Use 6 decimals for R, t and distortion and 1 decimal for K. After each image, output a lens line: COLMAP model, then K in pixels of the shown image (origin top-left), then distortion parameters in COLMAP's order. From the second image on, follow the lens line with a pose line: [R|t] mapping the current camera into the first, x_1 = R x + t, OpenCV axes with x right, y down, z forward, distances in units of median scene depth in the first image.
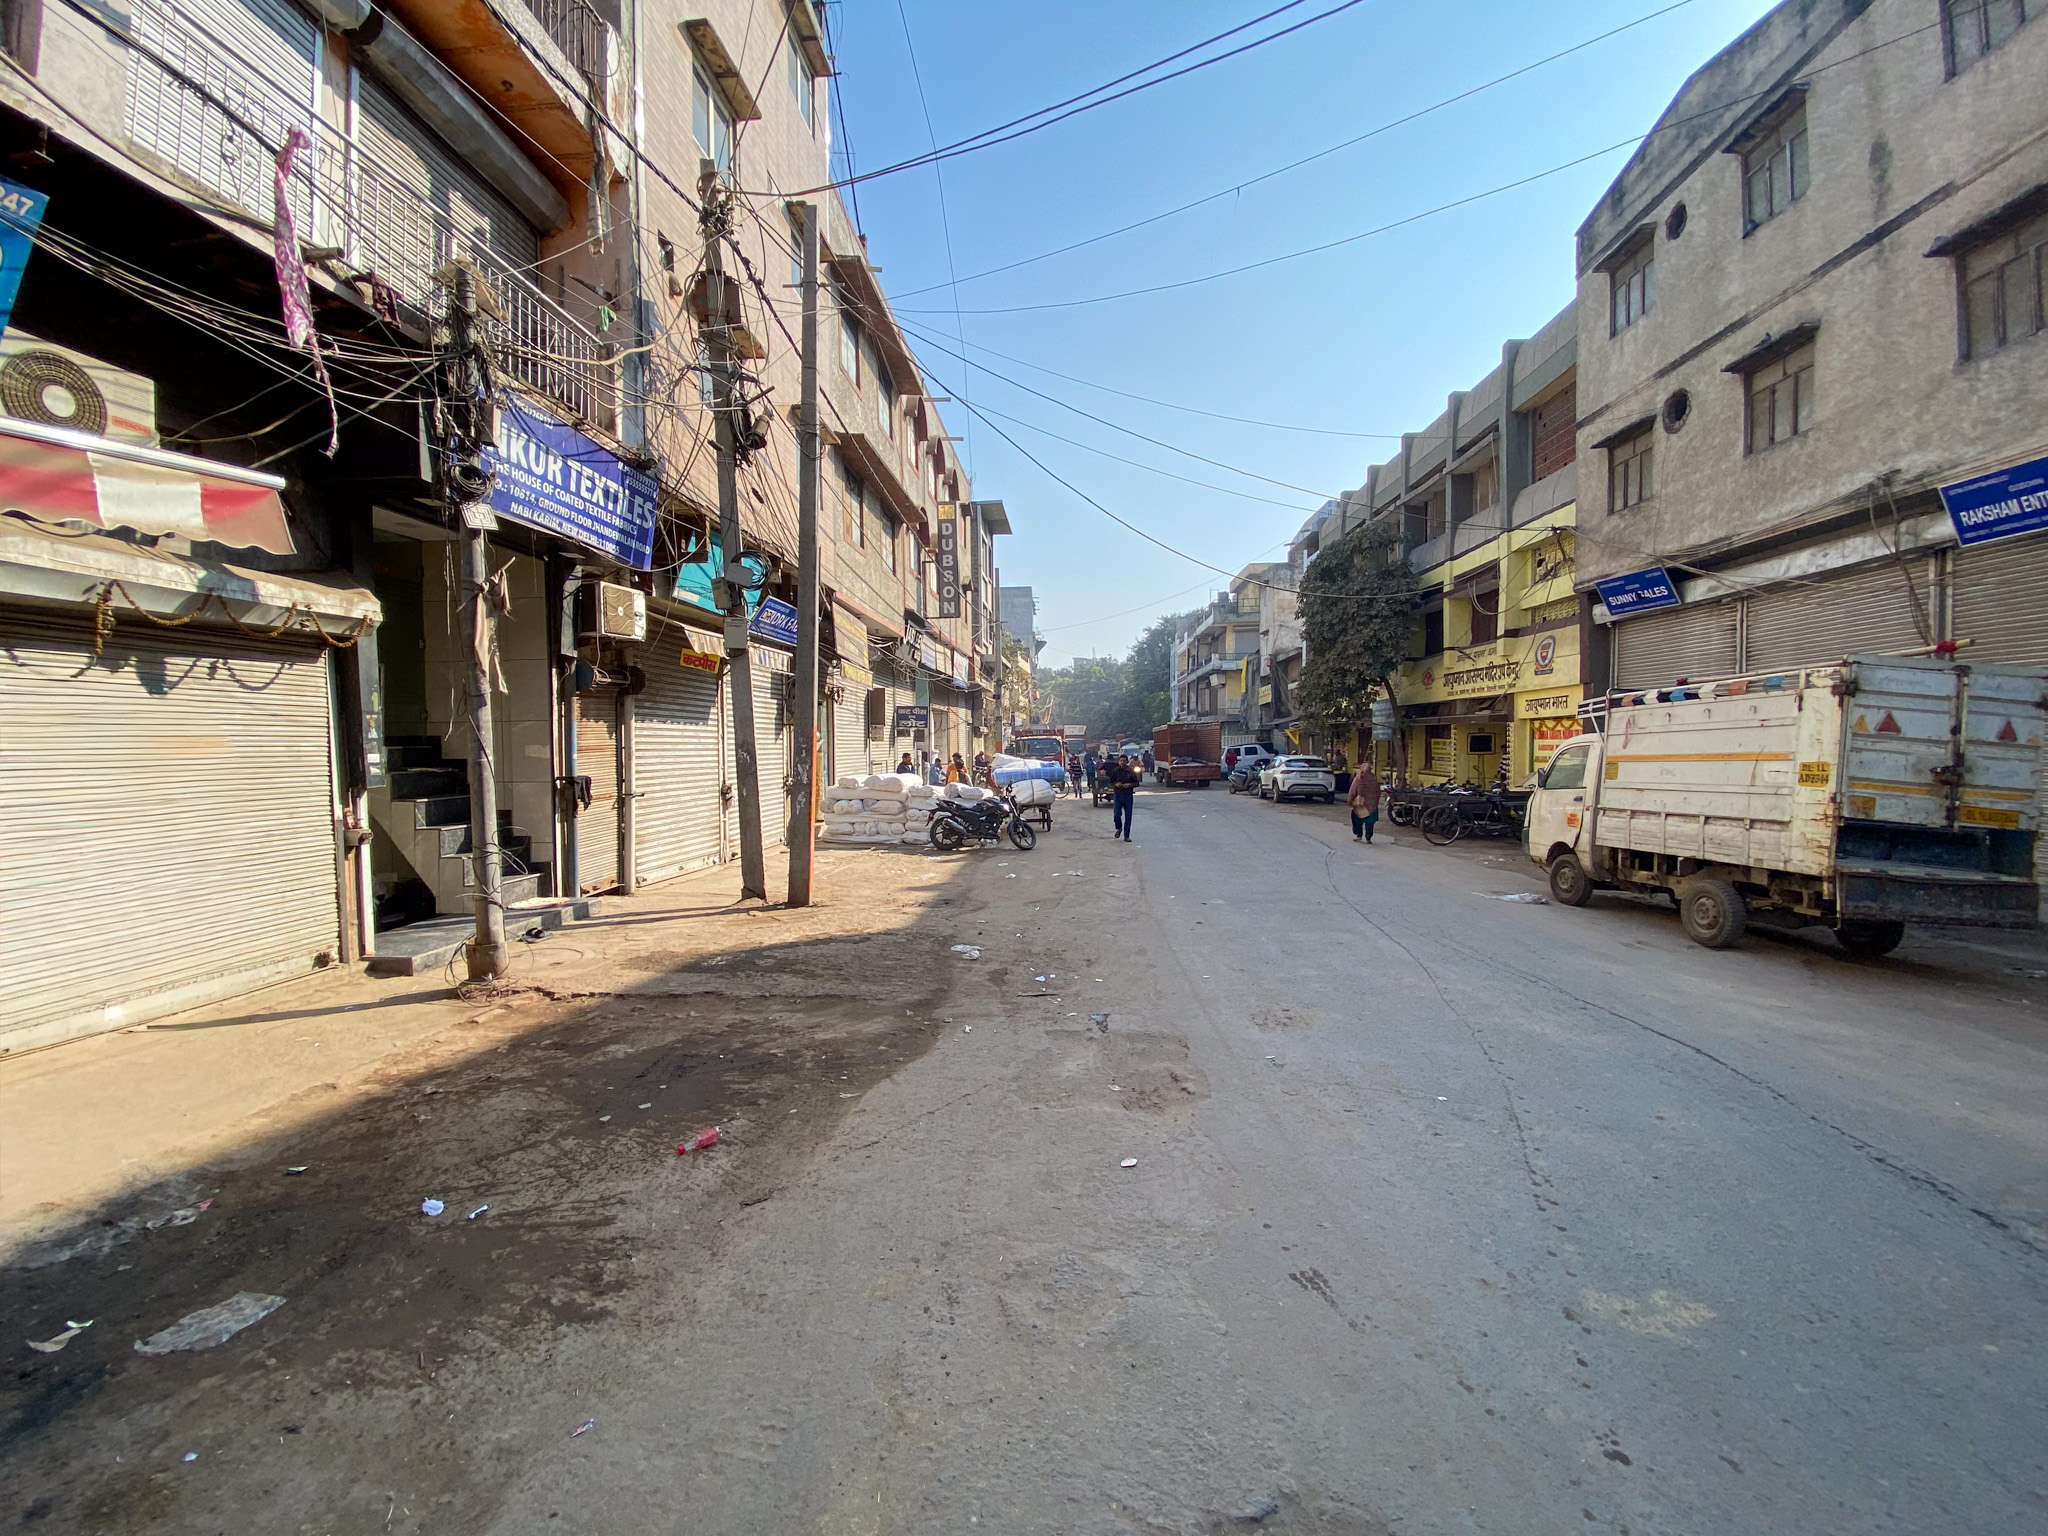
lens RADIAL K [[824.2, 0, 1024.3], [0, 824.2, 766.6], [0, 0, 1]] dist [0.011492, -0.016664]
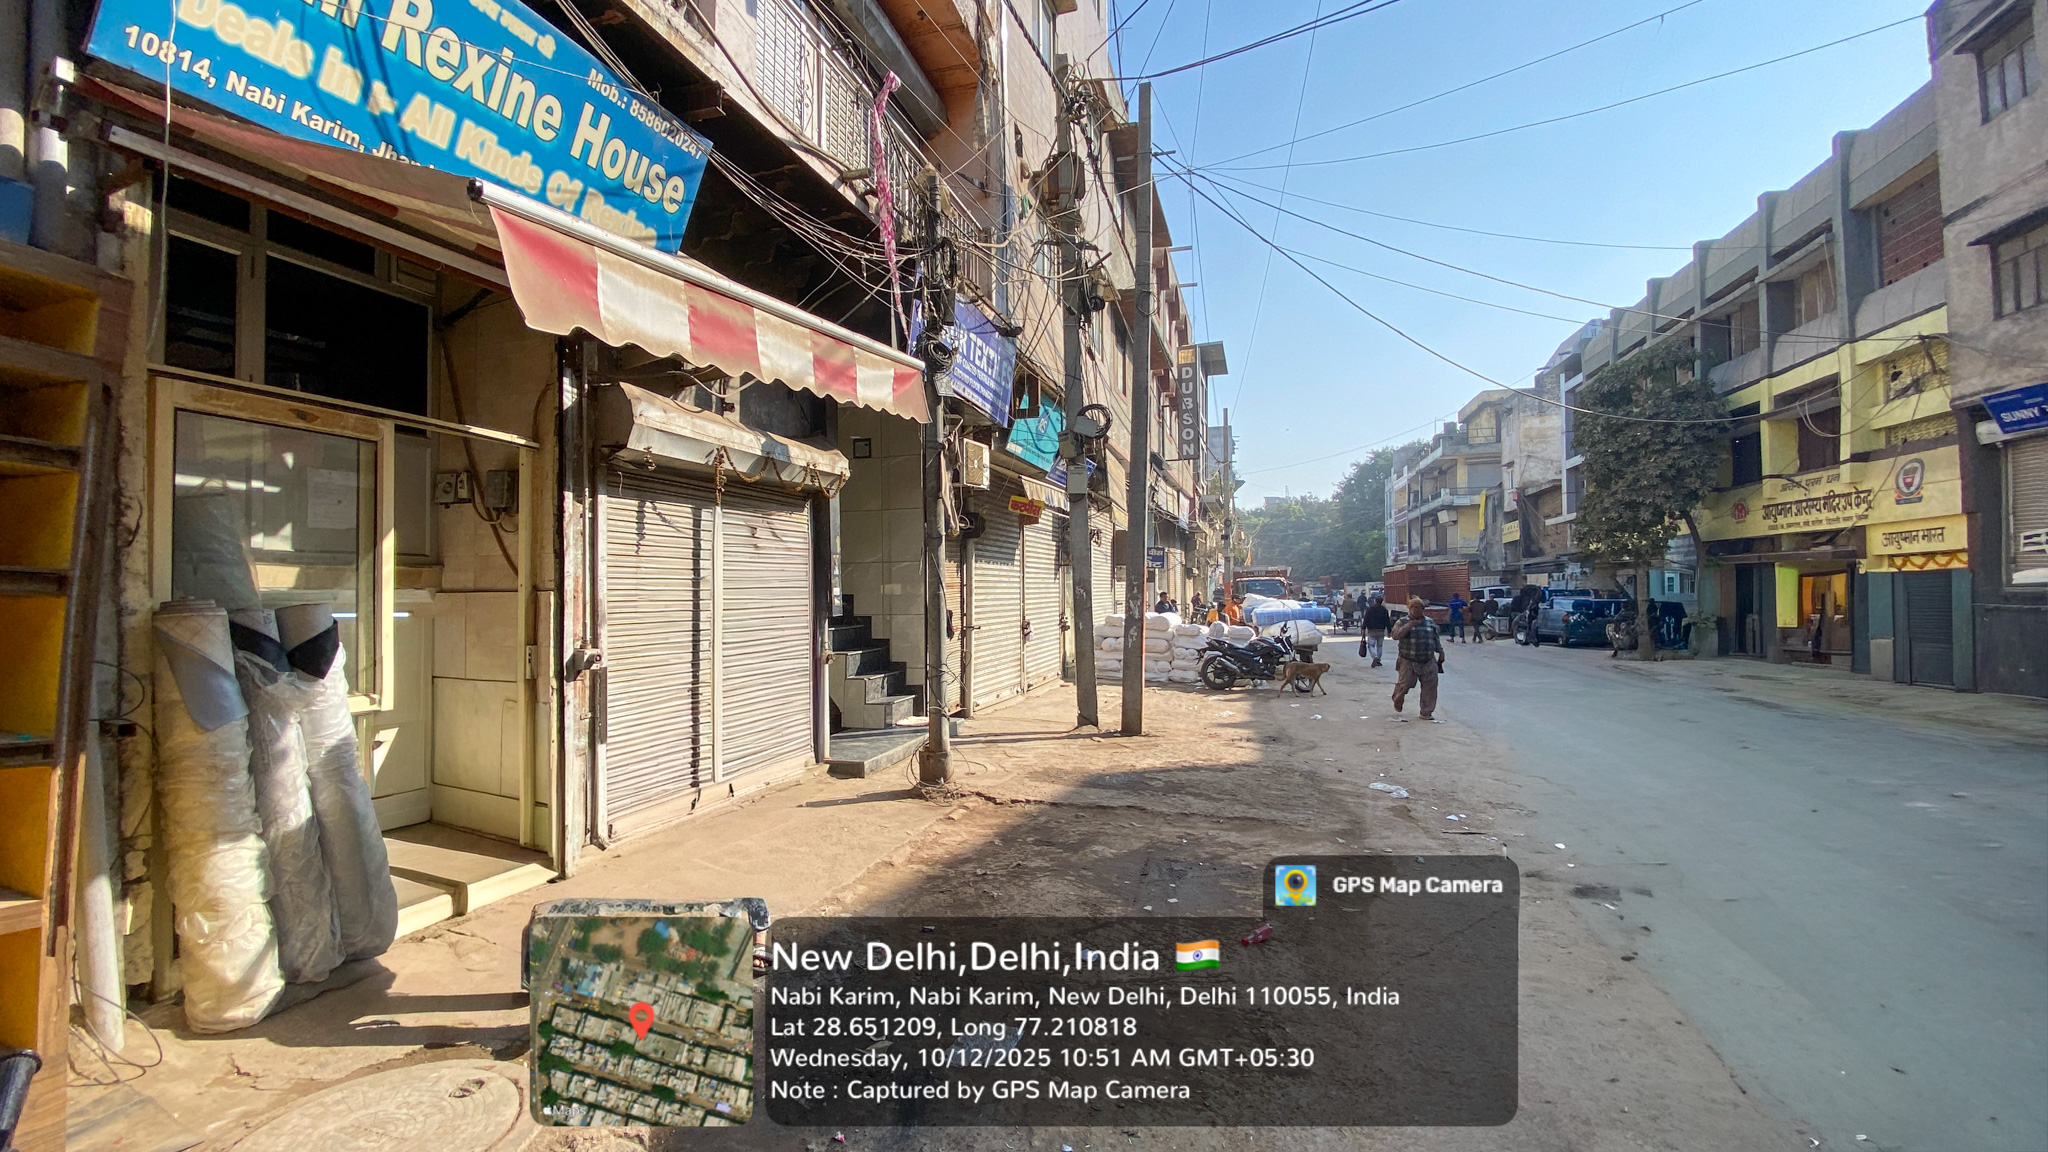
lens RADIAL K [[823.6, 0, 1021.5], [0, 823.6, 578.0], [0, 0, 1]] dist [0.013368, -0.017662]
pose [[0.976127, -0.001046, -0.217196, -0.094869], [-0.007096, 0.999301, -0.036703, 0.004305], [0.217083, 0.037368, 0.975438, -0.033947]]
